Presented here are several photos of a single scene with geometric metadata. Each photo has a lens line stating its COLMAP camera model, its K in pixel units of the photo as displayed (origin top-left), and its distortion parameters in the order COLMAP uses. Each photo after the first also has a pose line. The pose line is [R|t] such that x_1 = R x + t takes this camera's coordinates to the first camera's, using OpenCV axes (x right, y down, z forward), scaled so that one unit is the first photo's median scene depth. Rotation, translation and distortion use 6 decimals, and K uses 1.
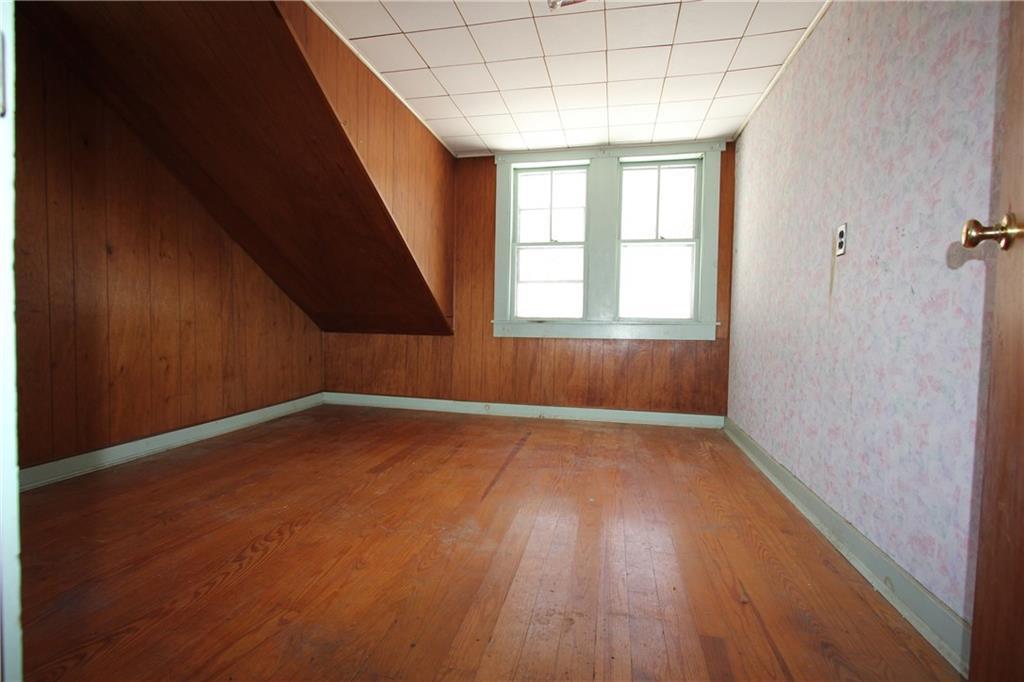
lens RADIAL K [[485.0, 0, 512.1], [0, 485.0, 340.4], [0, 0, 1]] dist [0.002358, -0.000450]
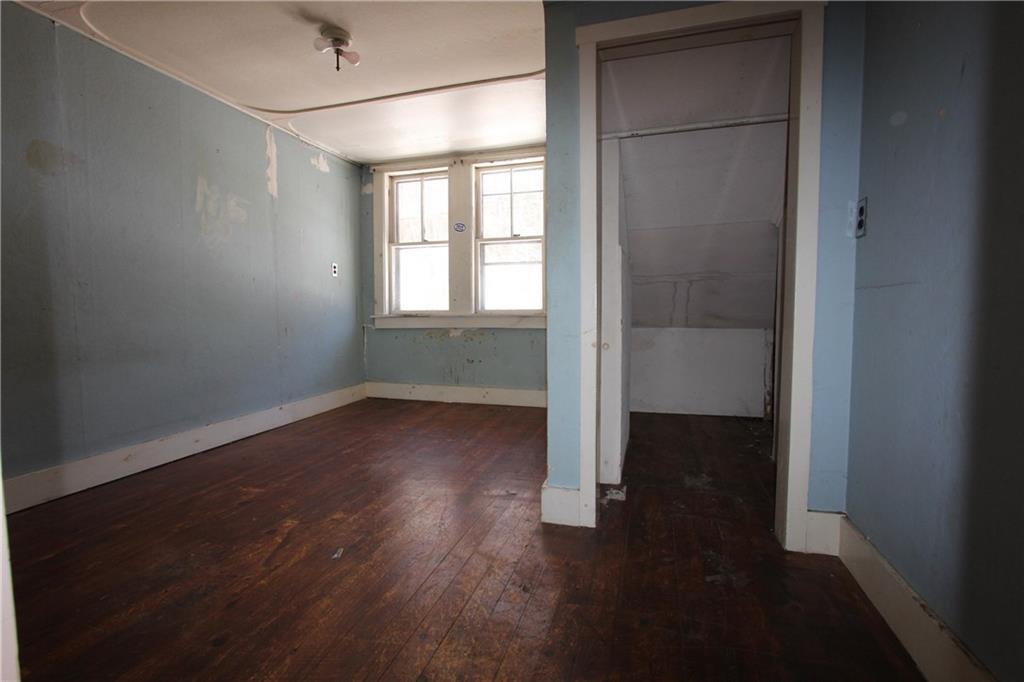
lens RADIAL K [[485.0, 0, 512.9], [0, 485.0, 336.8], [0, 0, 1]] dist [0.002358, -0.000450]
pose [[0.997839, -0.024425, -0.060990, 0.351675], [0.024867, 0.999670, 0.006494, 0.009760], [0.060811, -0.007996, 0.998117, -0.088381]]
